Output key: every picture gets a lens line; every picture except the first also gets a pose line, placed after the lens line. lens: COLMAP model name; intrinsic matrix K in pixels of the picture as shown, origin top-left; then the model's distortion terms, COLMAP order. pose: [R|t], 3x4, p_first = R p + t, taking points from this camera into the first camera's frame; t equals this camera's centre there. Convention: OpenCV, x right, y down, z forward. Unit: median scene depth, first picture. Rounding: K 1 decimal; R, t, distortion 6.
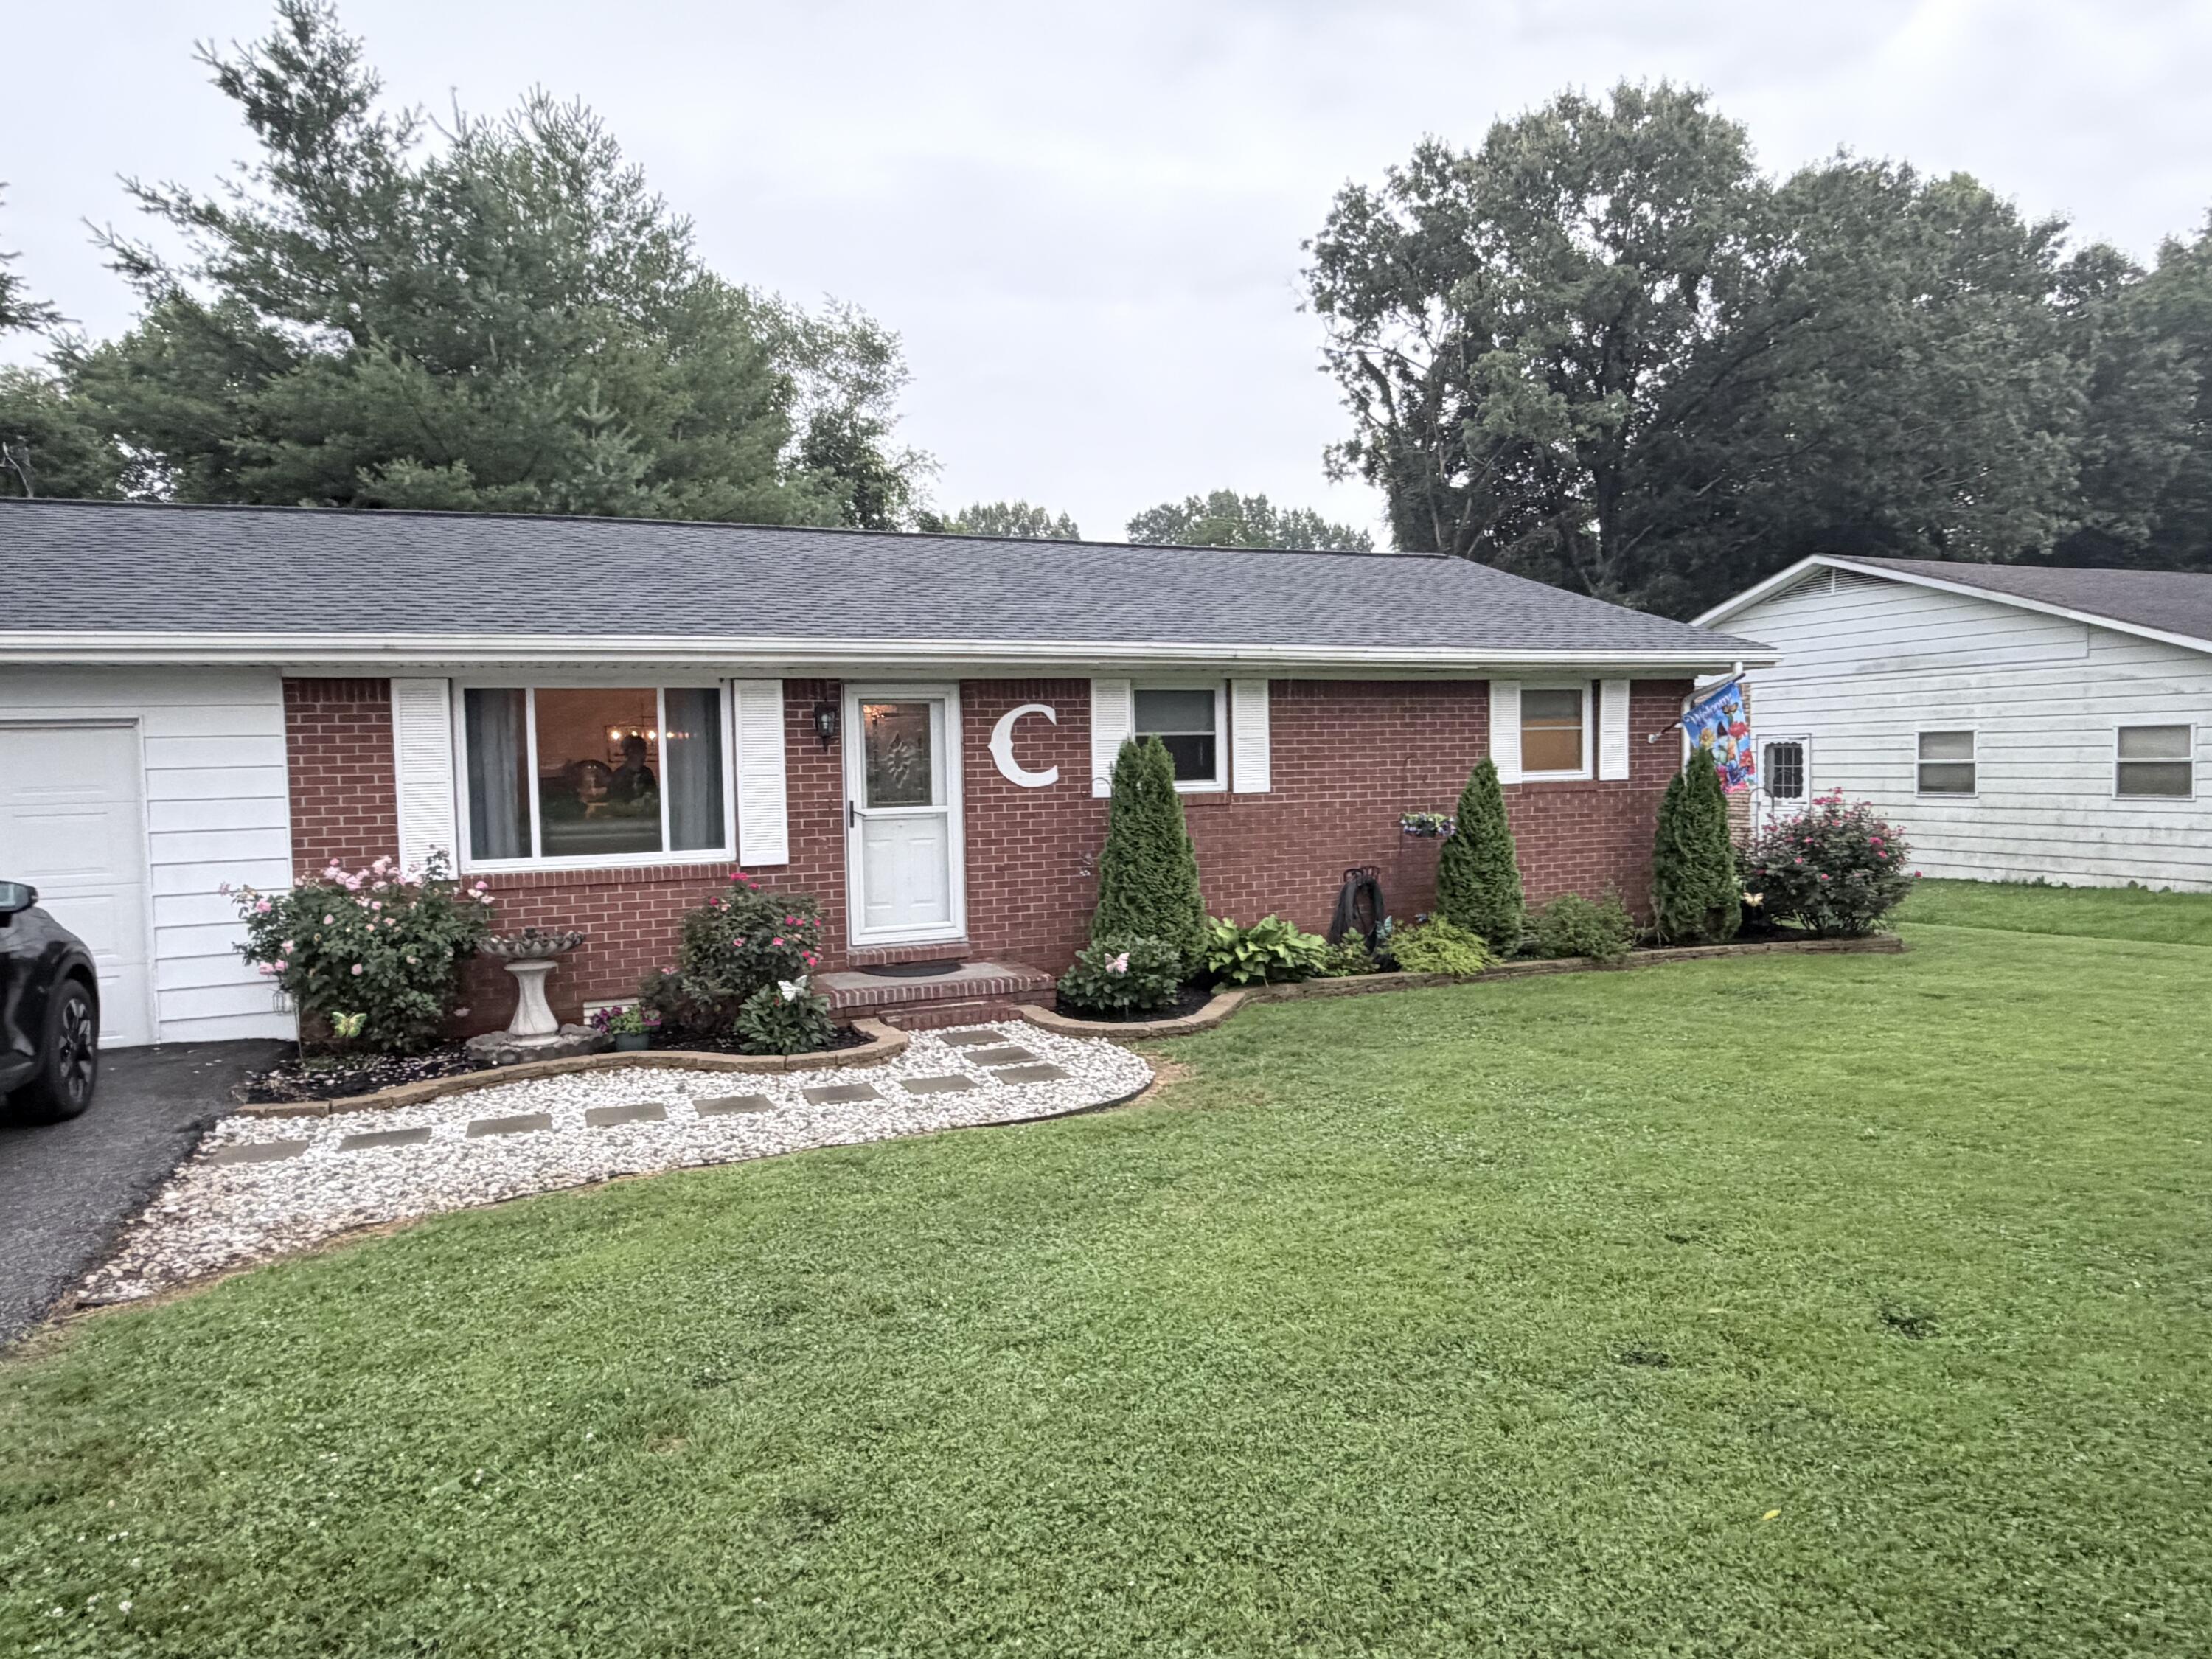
lens RADIAL K [[1434.9, 0, 1106.0], [0, 1434.9, 829.5], [0, 0, 1]] dist [-0.024397, 0.000039]
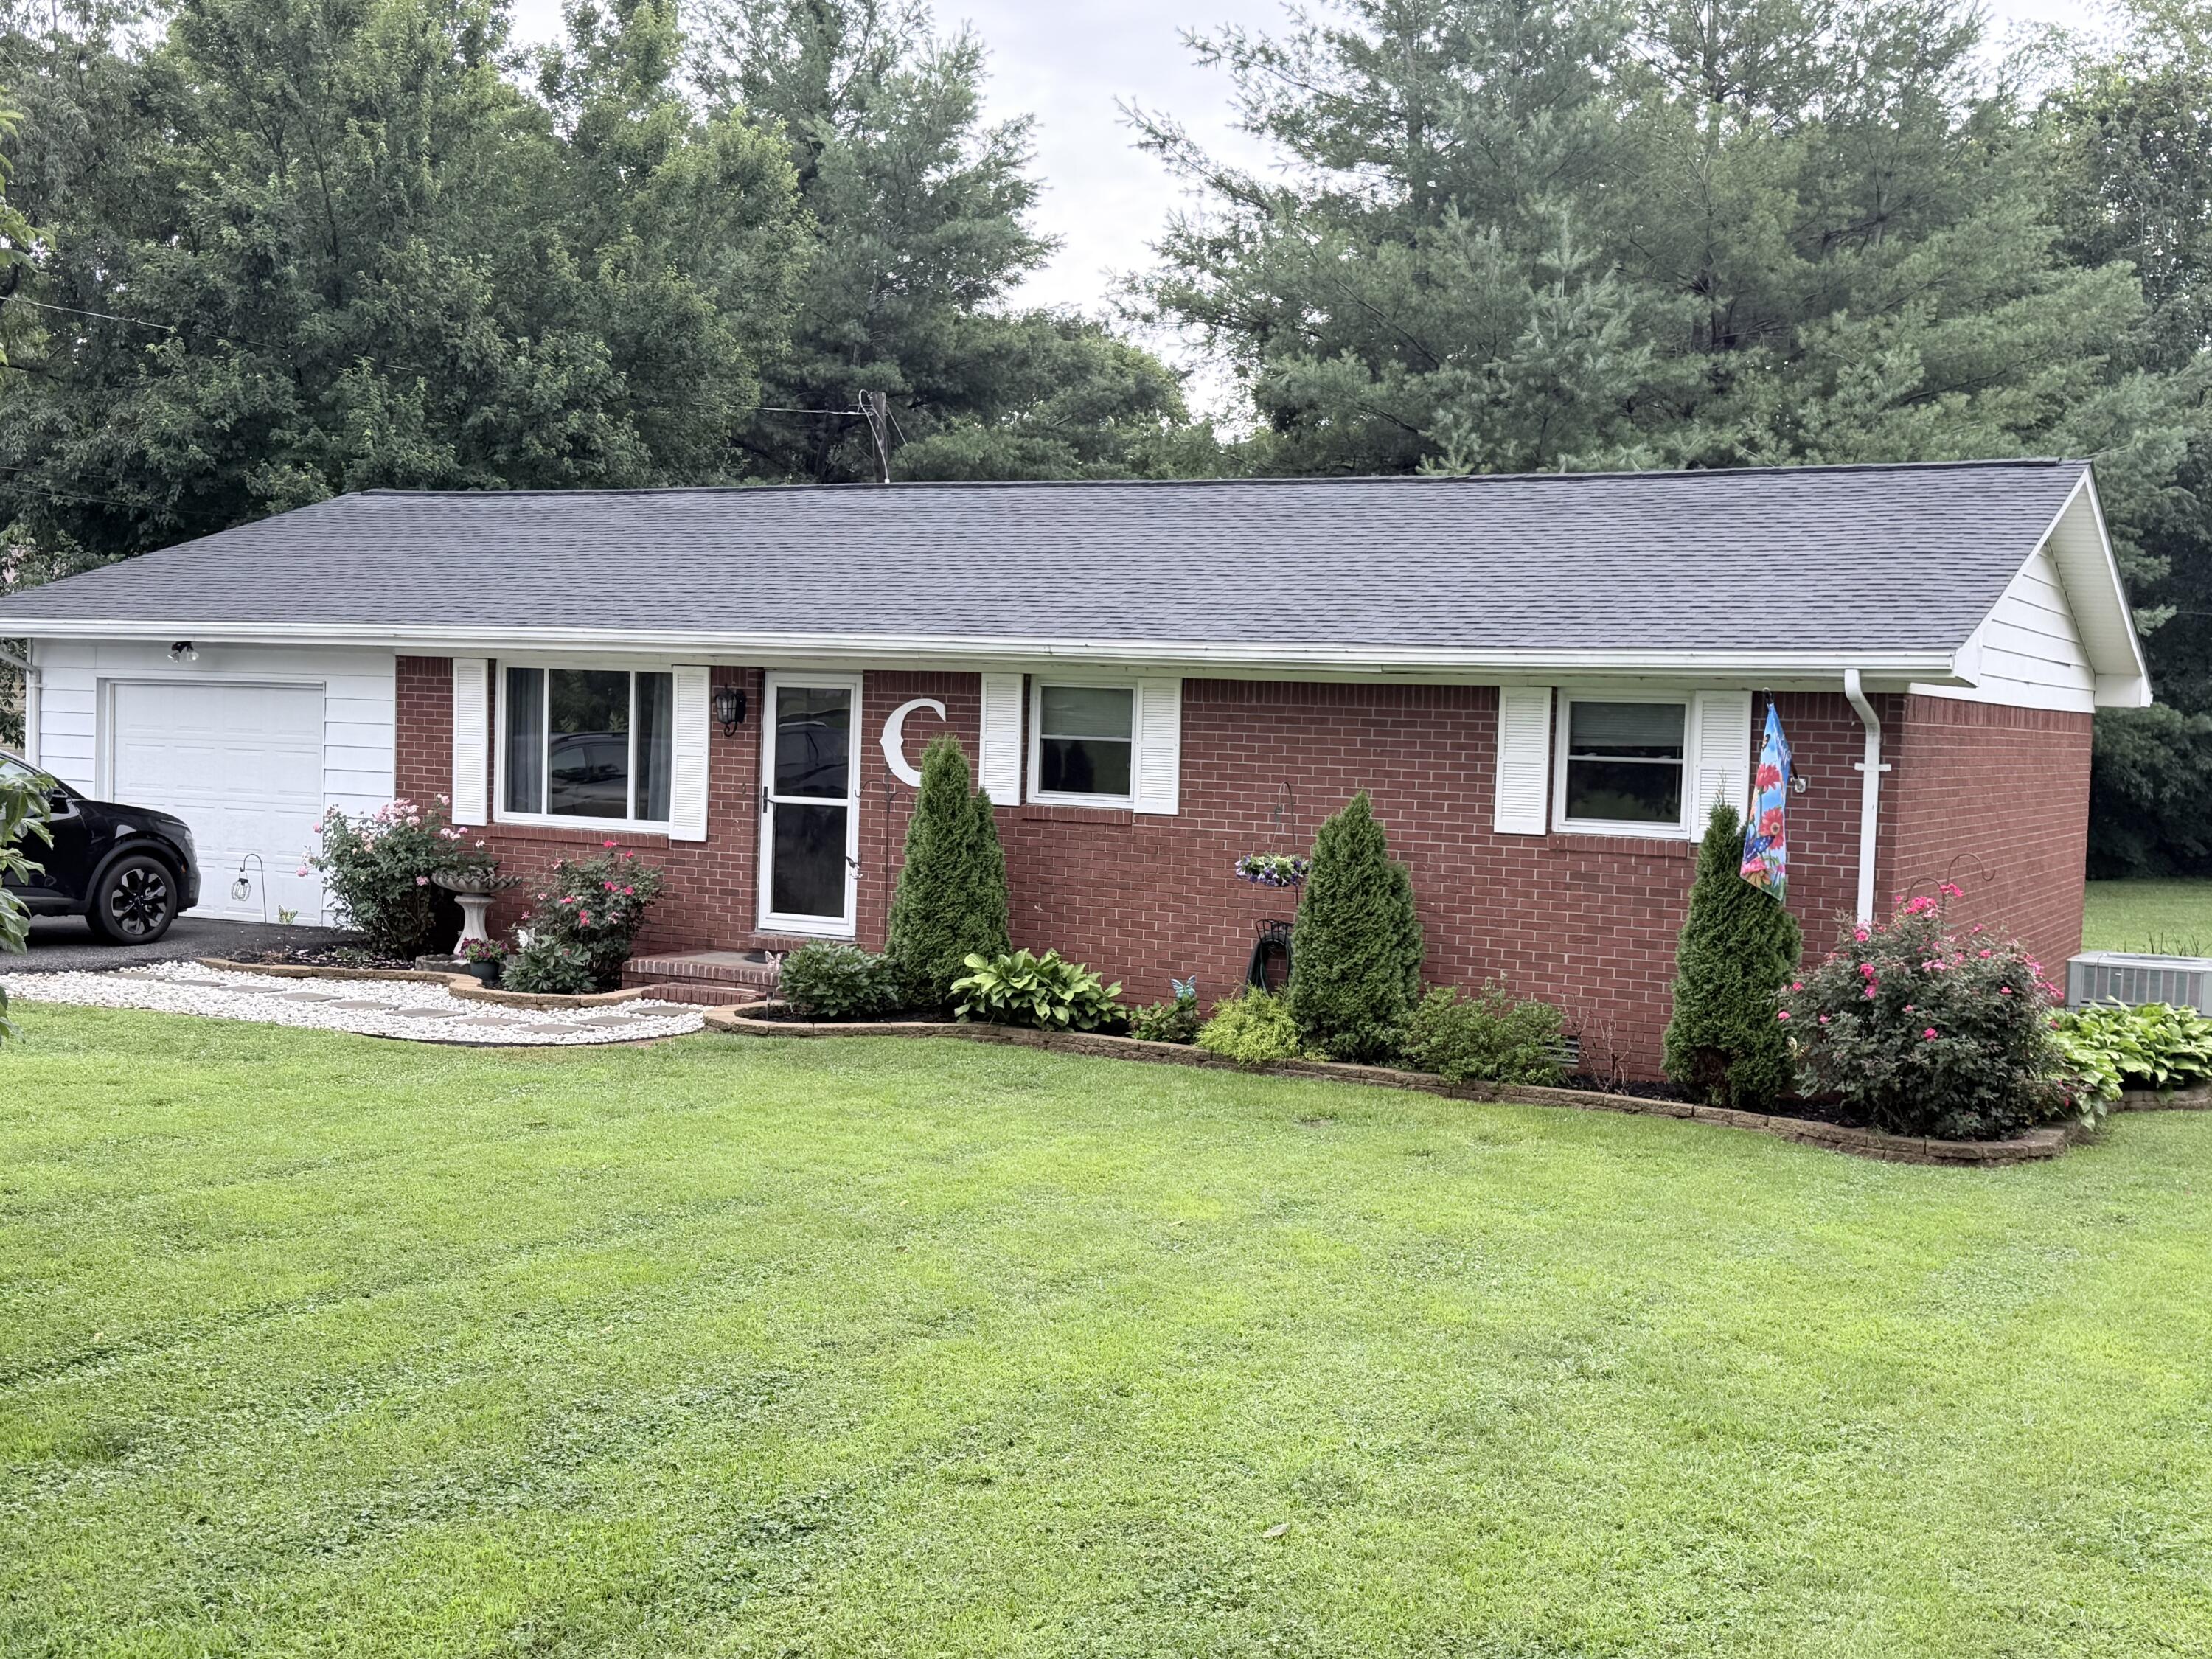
lens RADIAL K [[2569.1, 0, 1105.0], [0, 2569.1, 870.9], [0, 0, 1]] dist [0.088084, -0.001878]
pose [[0.599852, 0.087205, -0.795345, 1.336654], [-0.092746, 0.994920, 0.039137, -0.051113], [0.794718, 0.050289, 0.604892, 0.084675]]
